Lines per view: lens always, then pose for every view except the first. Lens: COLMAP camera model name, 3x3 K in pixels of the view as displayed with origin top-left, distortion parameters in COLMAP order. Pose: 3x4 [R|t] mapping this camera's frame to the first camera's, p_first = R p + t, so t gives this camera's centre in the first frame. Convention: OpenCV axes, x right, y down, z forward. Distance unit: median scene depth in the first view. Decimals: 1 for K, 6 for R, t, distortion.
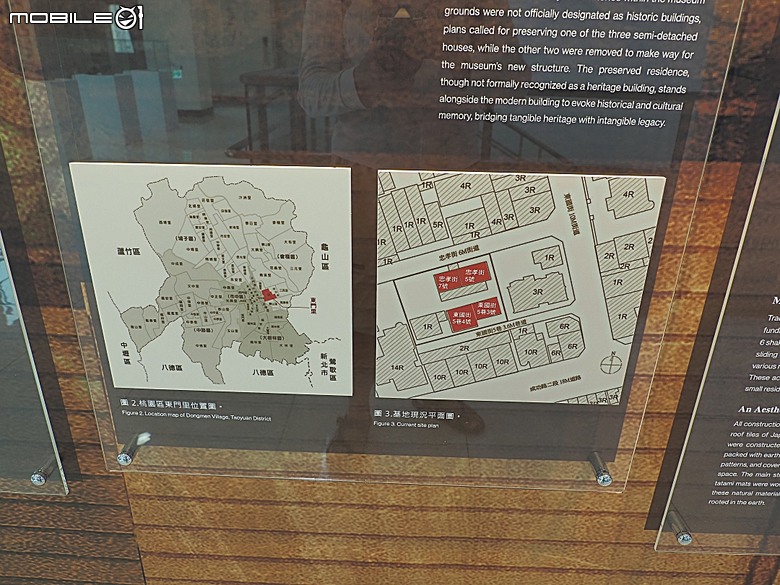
lens RADIAL K [[566.7, 0, 390.0], [0, 566.7, 292.5], [0, 0, 1]] dist [-0.018328, 0.007769]
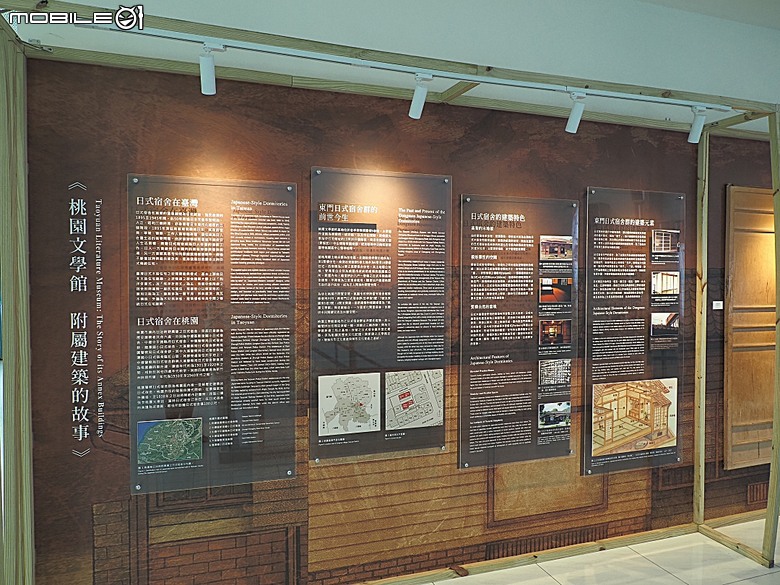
lens RADIAL K [[566.7, 0, 390.0], [0, 566.7, 292.5], [0, 0, 1]] dist [-0.018328, 0.007769]
pose [[0.939358, -0.032505, 0.341395, -1.340915], [0.154333, 0.929061, -0.336194, 0.637842], [-0.306249, 0.368495, 0.877737, -2.868067]]
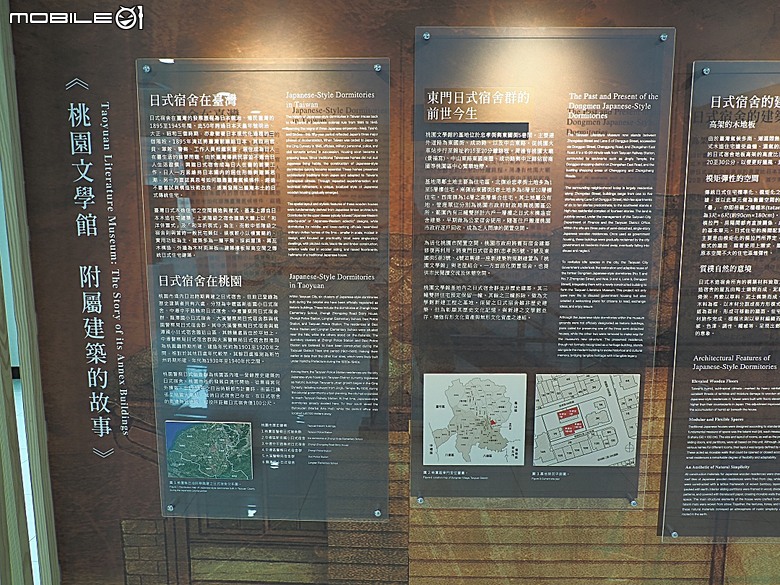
lens RADIAL K [[566.7, 0, 390.0], [0, 566.7, 292.5], [0, 0, 1]] dist [-0.018328, 0.007769]
pose [[0.999701, -0.024422, -0.001085, -0.633598], [0.023193, 0.961552, -0.273642, 0.123409], [0.007726, 0.273535, 0.961831, -1.560198]]
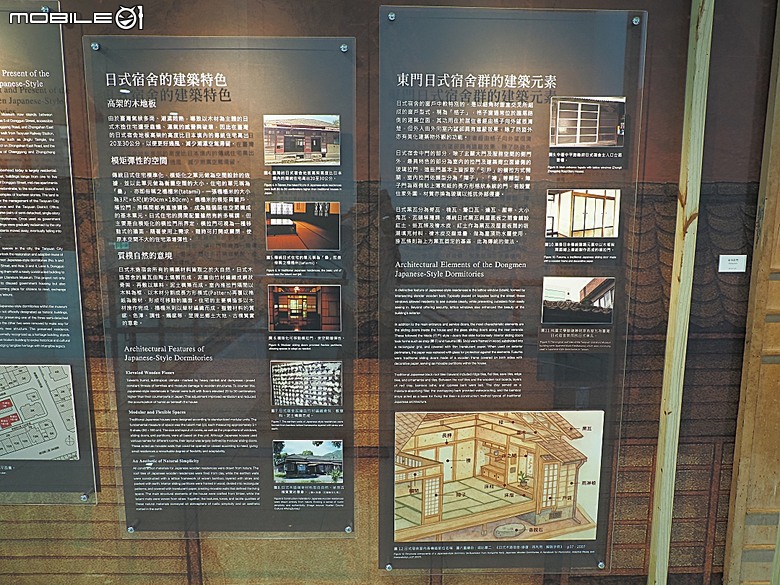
lens RADIAL K [[571.0, 0, 390.0], [0, 571.0, 292.5], [0, 0, 1]] dist [-0.024314, 0.009460]
pose [[0.999275, -0.023089, 0.030261, 1.668827], [0.029871, 0.968429, -0.247494, 0.149605], [-0.023591, 0.248219, 0.968417, -1.496308]]
